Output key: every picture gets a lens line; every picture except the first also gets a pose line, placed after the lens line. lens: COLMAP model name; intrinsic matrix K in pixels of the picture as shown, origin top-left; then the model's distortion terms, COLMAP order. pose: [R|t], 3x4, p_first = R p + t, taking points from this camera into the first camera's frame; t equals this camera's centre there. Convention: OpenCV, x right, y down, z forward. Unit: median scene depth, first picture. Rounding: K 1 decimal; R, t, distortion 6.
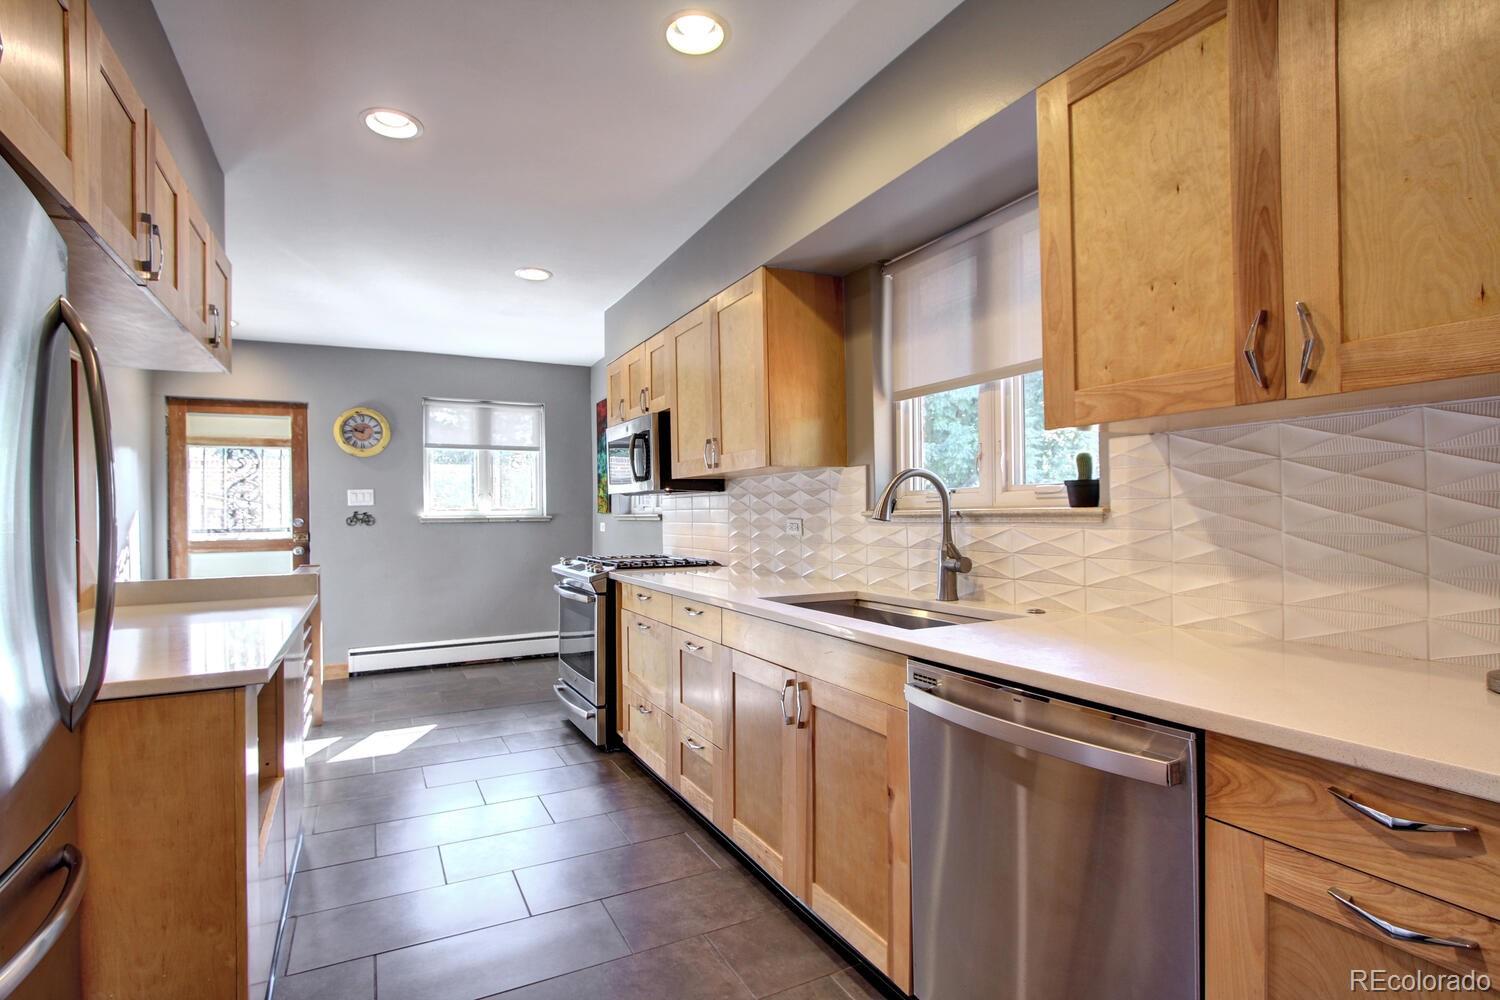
lens RADIAL K [[757.5, 0, 789.2], [0, 757.5, 506.8], [0, 0, 1]] dist [-0.014742, 0.000390]
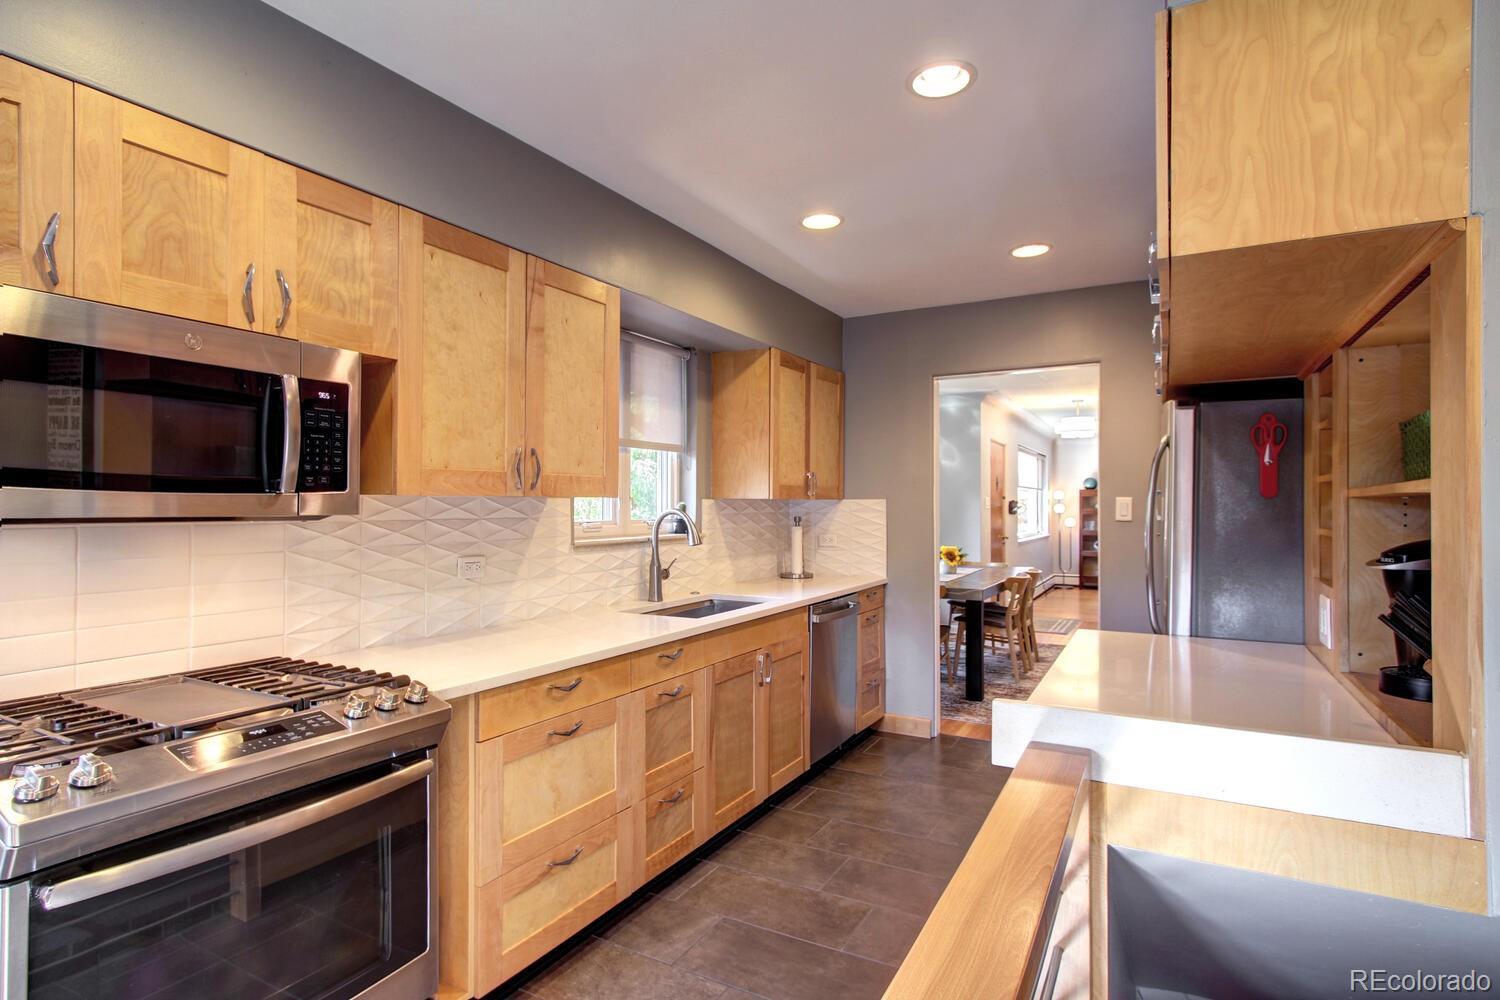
lens RADIAL K [[757.5, 0, 789.2], [0, 757.5, 506.8], [0, 0, 1]] dist [-0.014742, 0.000390]
pose [[-0.568482, 0.019674, 0.822460, -0.631593], [0.005781, 0.999785, -0.019920, -0.012639], [-0.822675, -0.006569, -0.568473, 0.916104]]
